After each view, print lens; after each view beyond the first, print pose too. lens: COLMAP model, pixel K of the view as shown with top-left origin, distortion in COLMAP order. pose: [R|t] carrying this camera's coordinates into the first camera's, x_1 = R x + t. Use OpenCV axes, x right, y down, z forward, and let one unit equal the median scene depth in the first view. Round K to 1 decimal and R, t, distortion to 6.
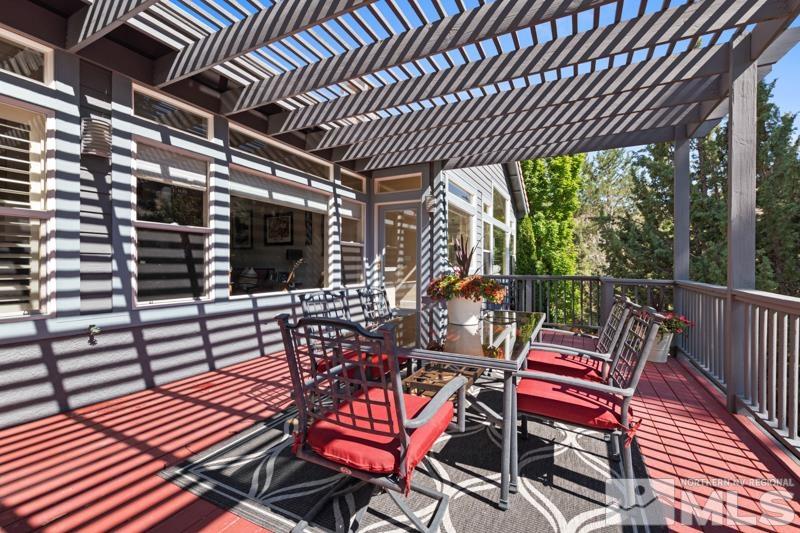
lens RADIAL K [[351.8, 0, 398.2], [0, 351.8, 268.7], [0, 0, 1]] dist [0.017173, 0.000834]
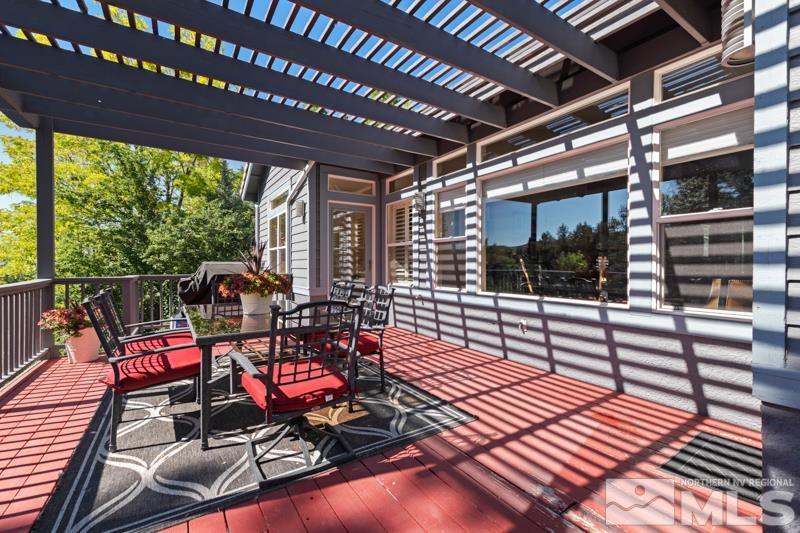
lens RADIAL K [[351.8, 0, 397.9], [0, 351.8, 262.9], [0, 0, 1]] dist [0.017173, 0.000834]
pose [[-0.506549, -0.013201, -0.862110, 0.809583], [-0.015990, 0.999855, -0.005915, -0.007205], [0.862063, 0.010788, -0.506686, 1.678320]]
